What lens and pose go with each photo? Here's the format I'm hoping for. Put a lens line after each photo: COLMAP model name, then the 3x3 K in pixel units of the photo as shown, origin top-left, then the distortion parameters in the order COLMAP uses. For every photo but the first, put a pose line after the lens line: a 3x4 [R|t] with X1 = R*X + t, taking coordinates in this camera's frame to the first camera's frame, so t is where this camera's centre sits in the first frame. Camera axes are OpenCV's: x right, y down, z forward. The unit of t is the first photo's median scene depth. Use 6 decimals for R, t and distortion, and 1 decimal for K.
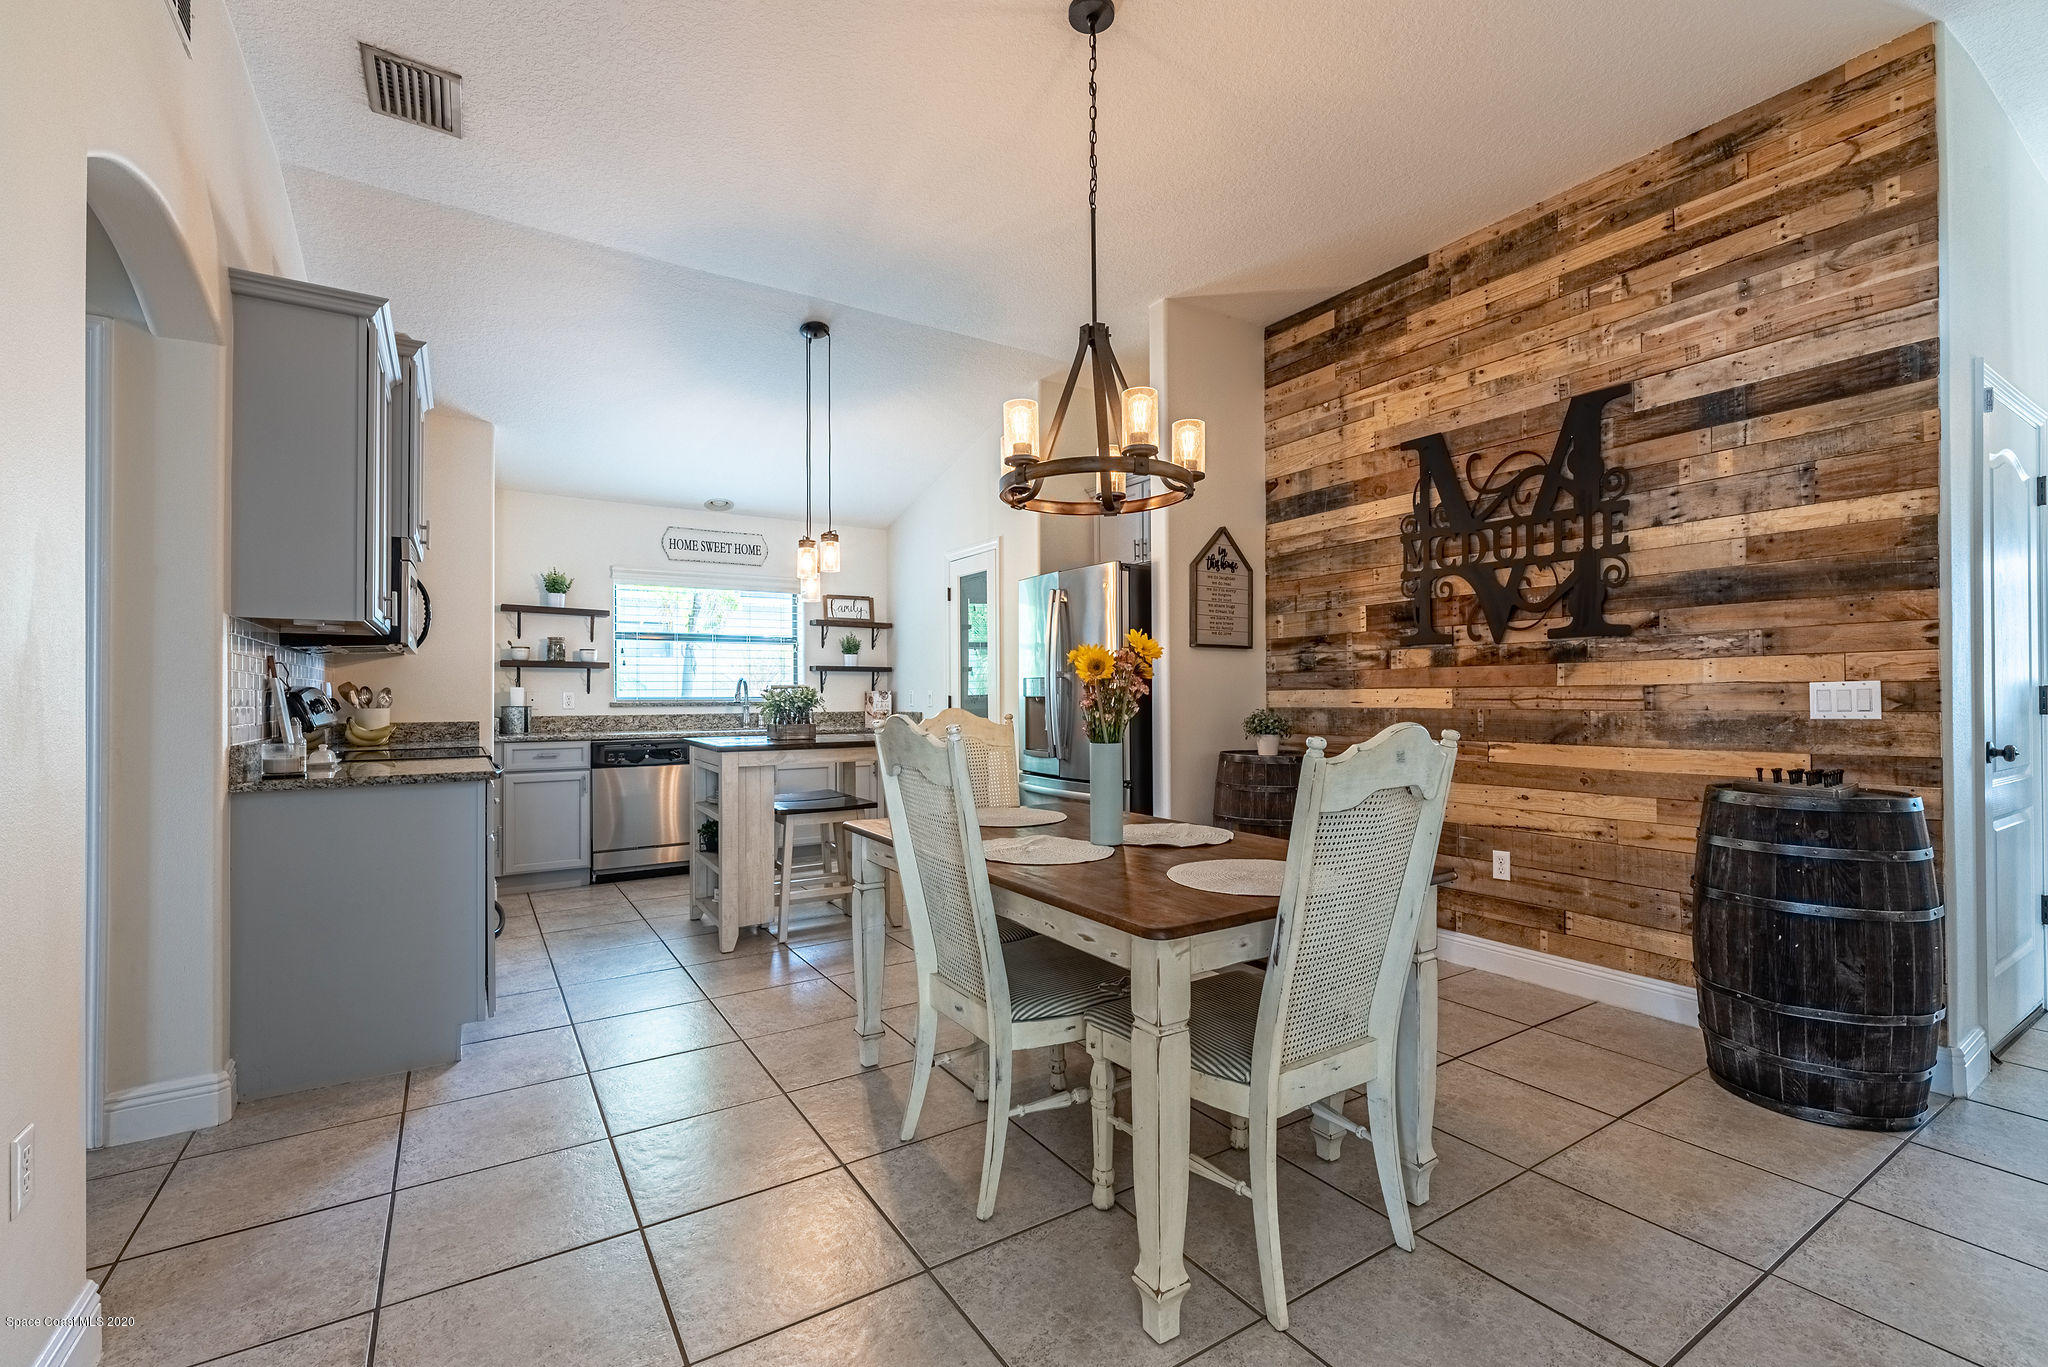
lens RADIAL K [[874.5, 0, 1022.7], [0, 874.5, 687.4], [0, 0, 1]] dist [-0.000347, -0.000114]
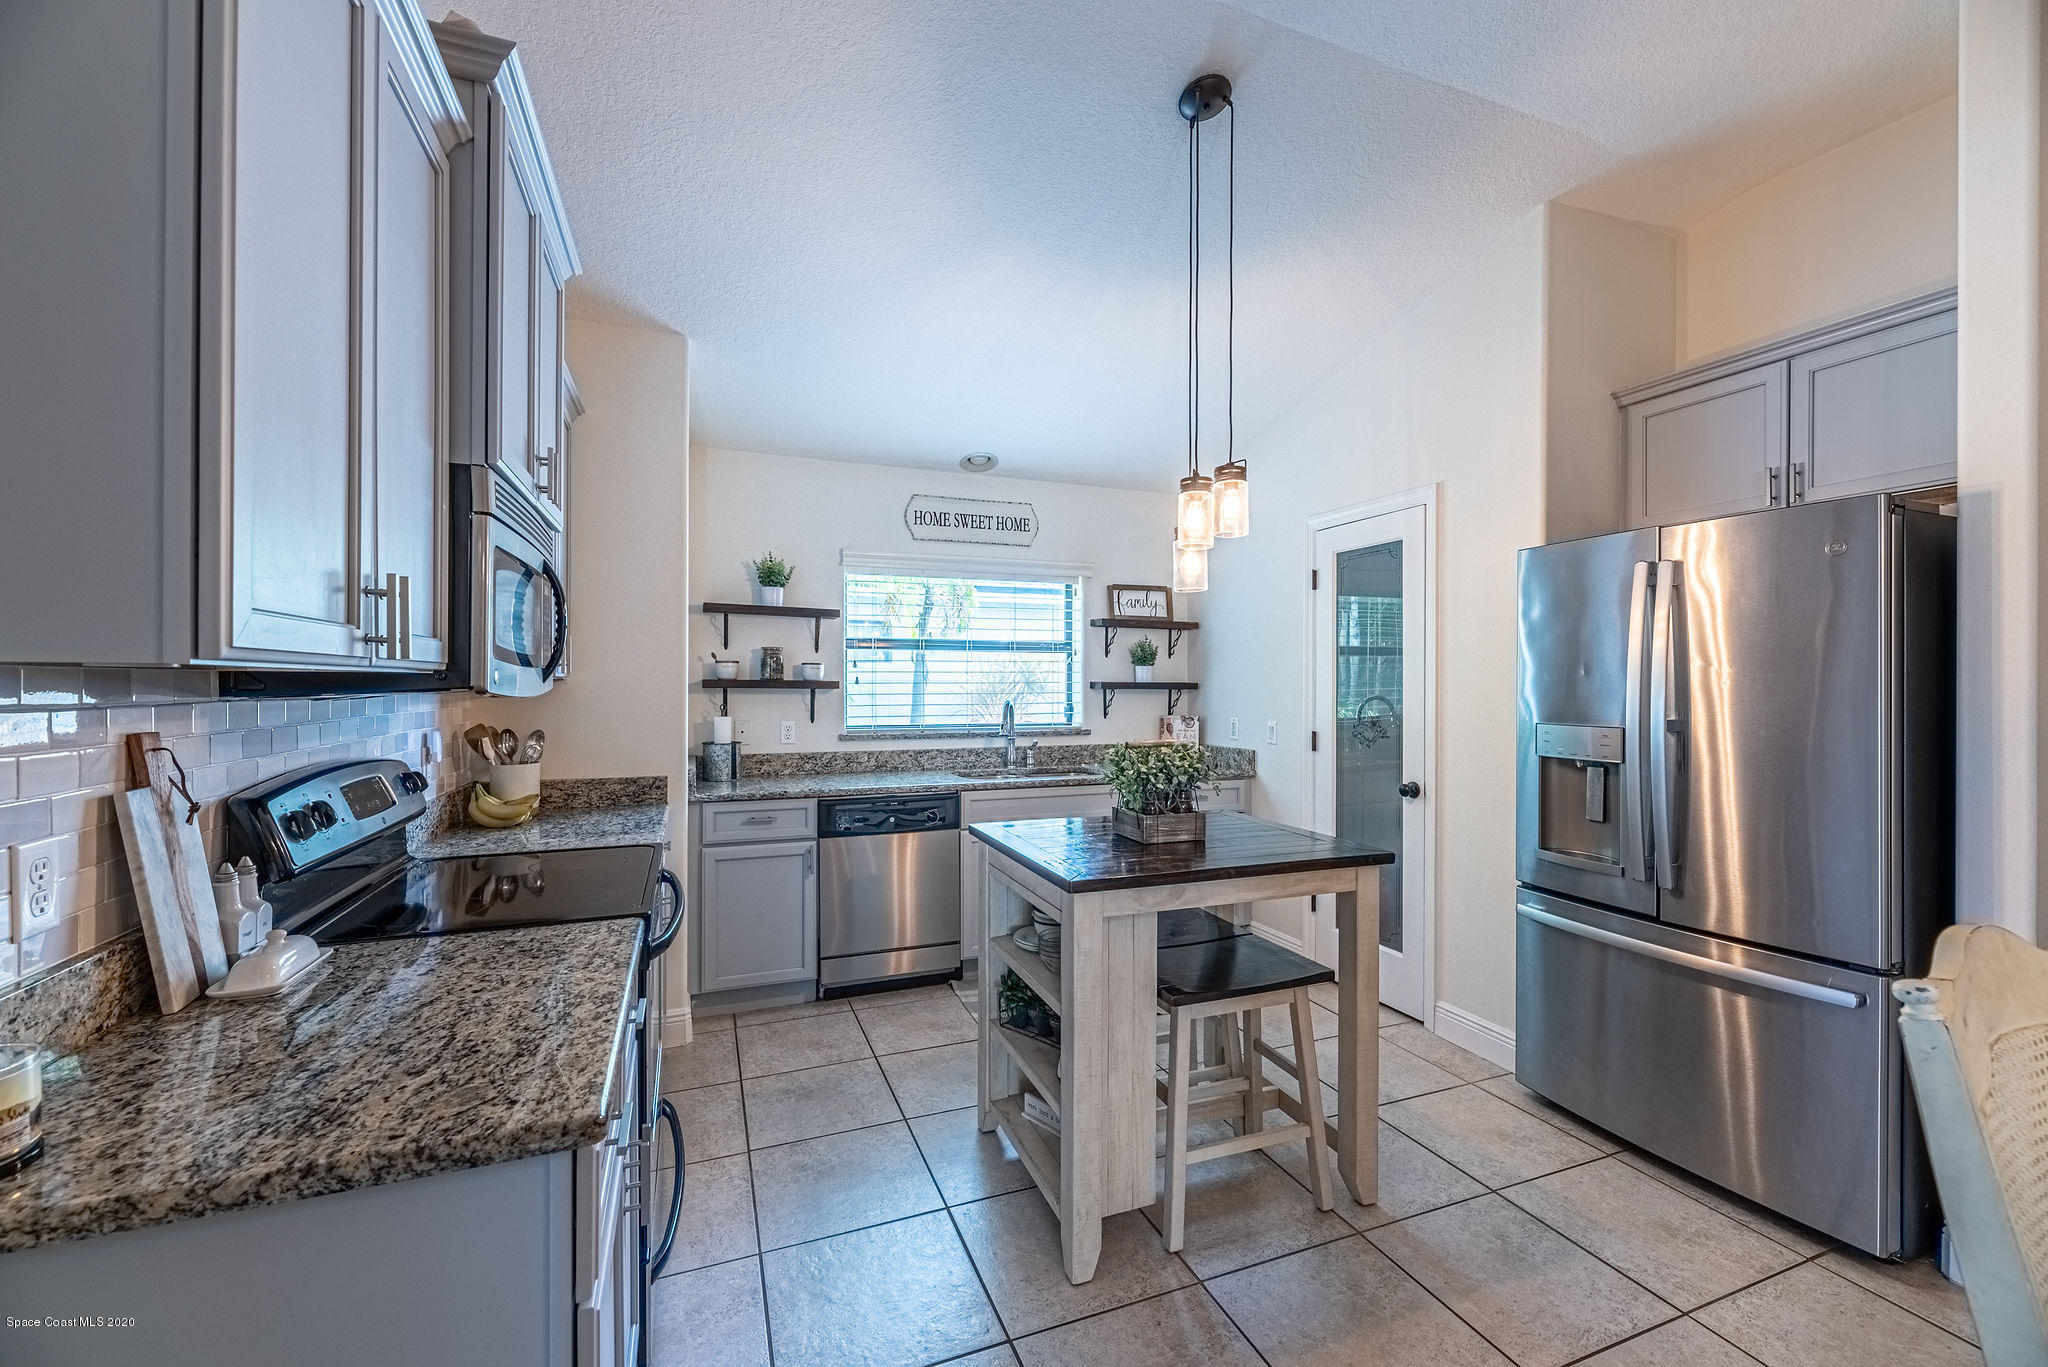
lens RADIAL K [[822.9, 0, 1024.0], [0, 822.9, 683.5], [0, 0, 1]] dist [-0.001603, -0.000063]
pose [[0.981286, 0.005640, -0.192474, -0.311322], [-0.004017, 0.999953, 0.008821, -0.054685], [0.192515, -0.007883, 0.981262, 0.585259]]
